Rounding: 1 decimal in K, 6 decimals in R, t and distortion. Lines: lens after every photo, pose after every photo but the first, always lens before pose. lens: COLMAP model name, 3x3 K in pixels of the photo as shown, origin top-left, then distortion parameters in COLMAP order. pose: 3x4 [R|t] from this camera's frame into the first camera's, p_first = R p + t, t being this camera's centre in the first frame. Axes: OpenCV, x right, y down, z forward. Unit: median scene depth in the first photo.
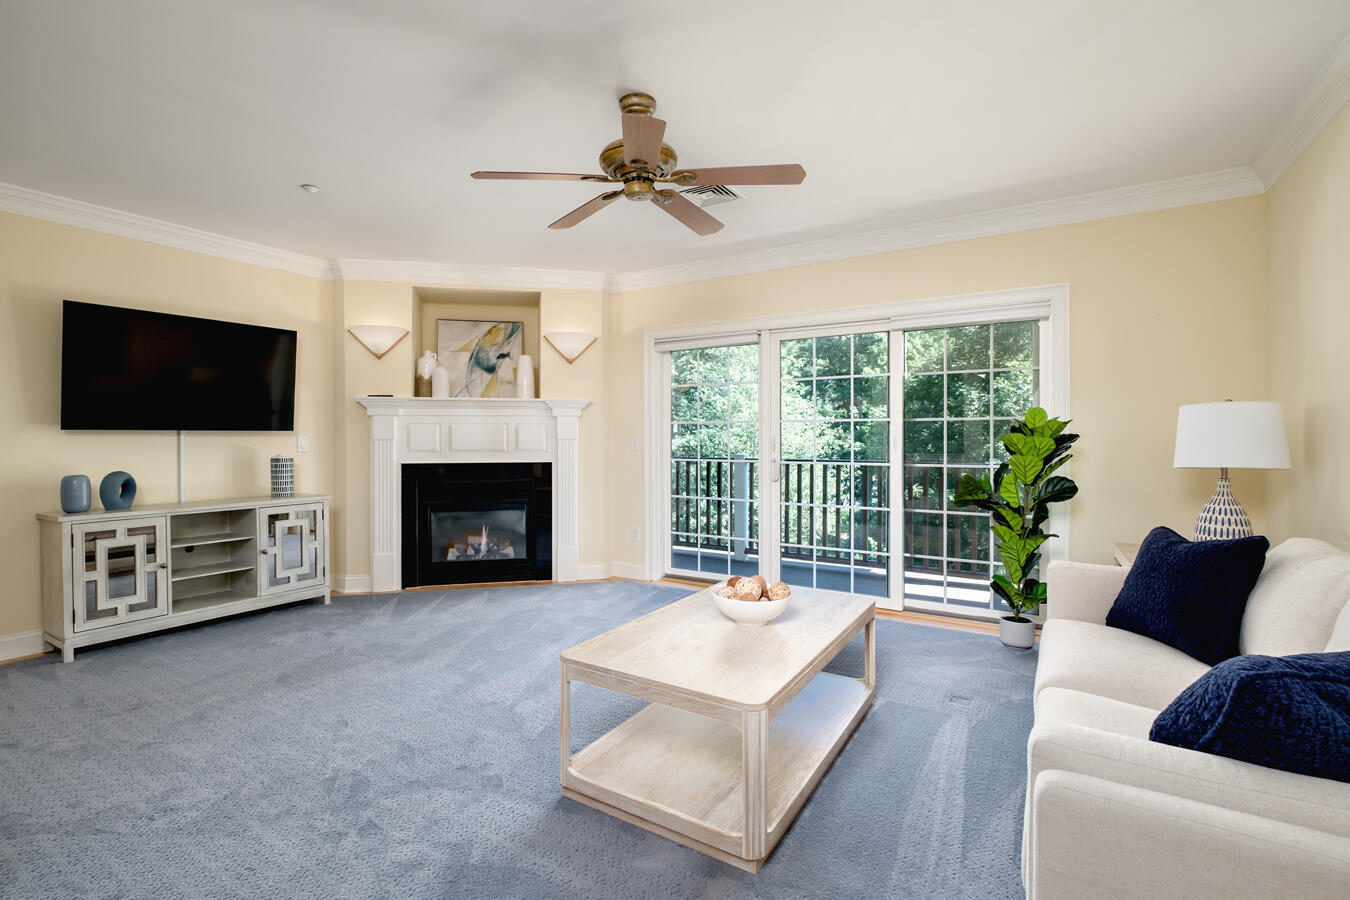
lens RADIAL K [[626.1, 0, 662.4], [0, 626.1, 450.4], [0, 0, 1]] dist [-0.016144, 0.000260]
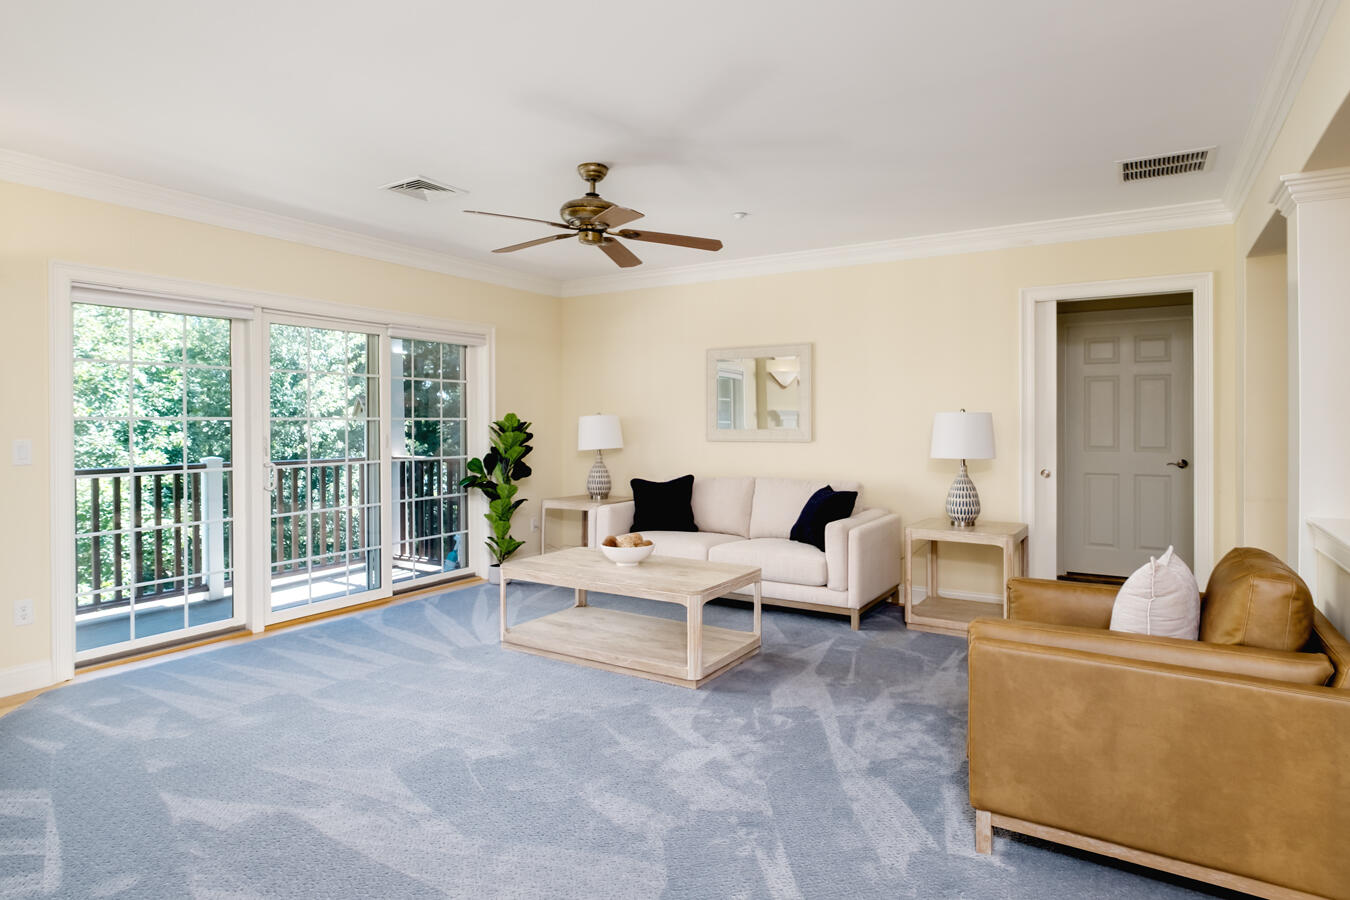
lens RADIAL K [[738.1, 0, 697.6], [0, 738.1, 431.3], [0, 0, 1]] dist [0.001298, -0.001331]
pose [[-0.018023, -0.010559, 0.999782, -0.757597], [0.025843, 0.999605, 0.011023, -0.023526], [-0.999504, 0.026036, -0.017743, 0.415650]]
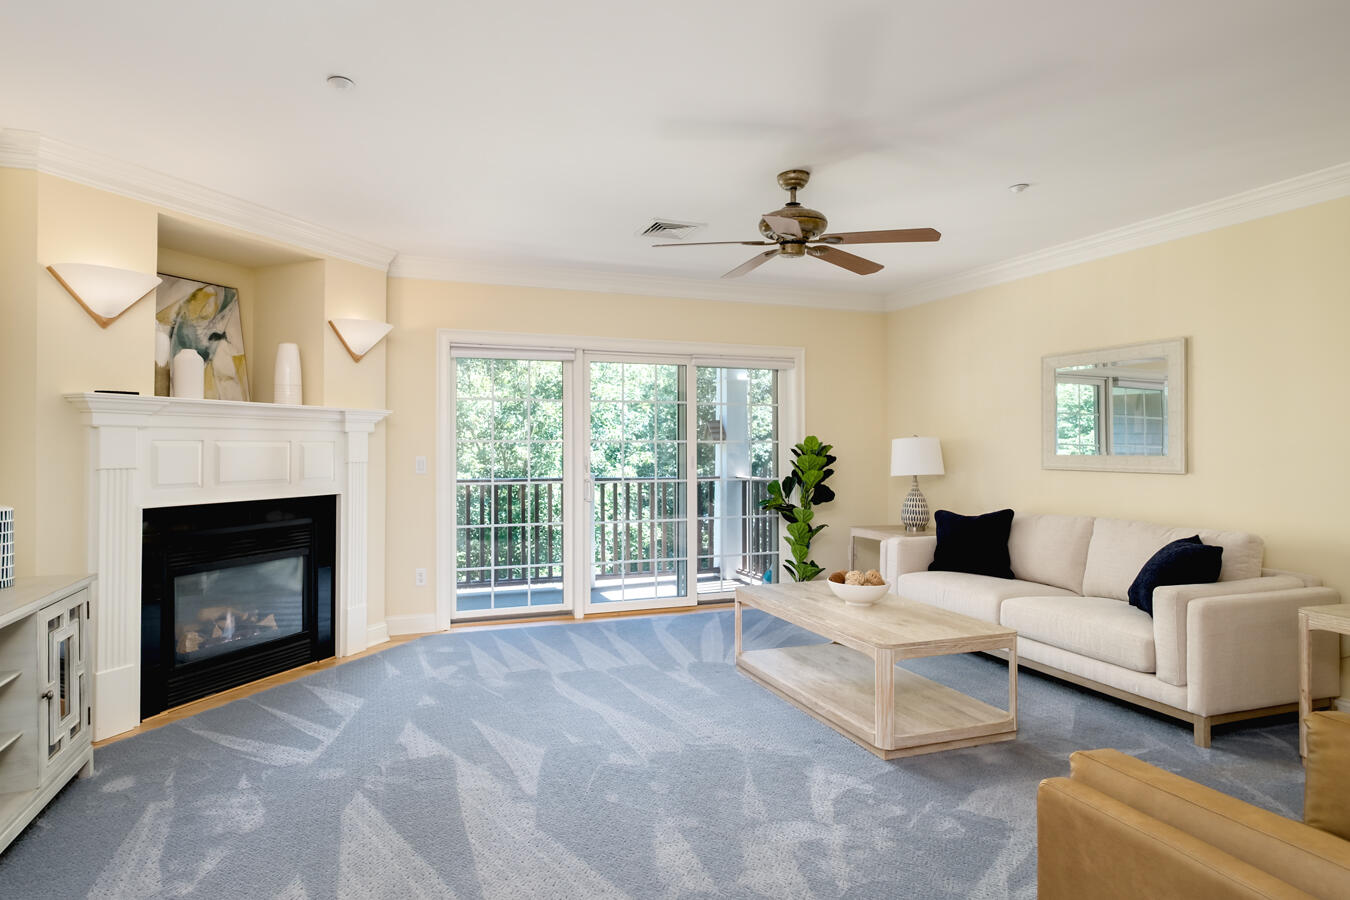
lens RADIAL K [[738.1, 0, 633.3], [0, 738.1, 444.6], [0, 0, 1]] dist [0.001298, -0.001331]
pose [[0.620504, 0.002470, 0.784199, -0.653775], [0.016160, 0.999742, -0.015935, -0.019811], [-0.784036, 0.022561, 0.620305, 0.194995]]
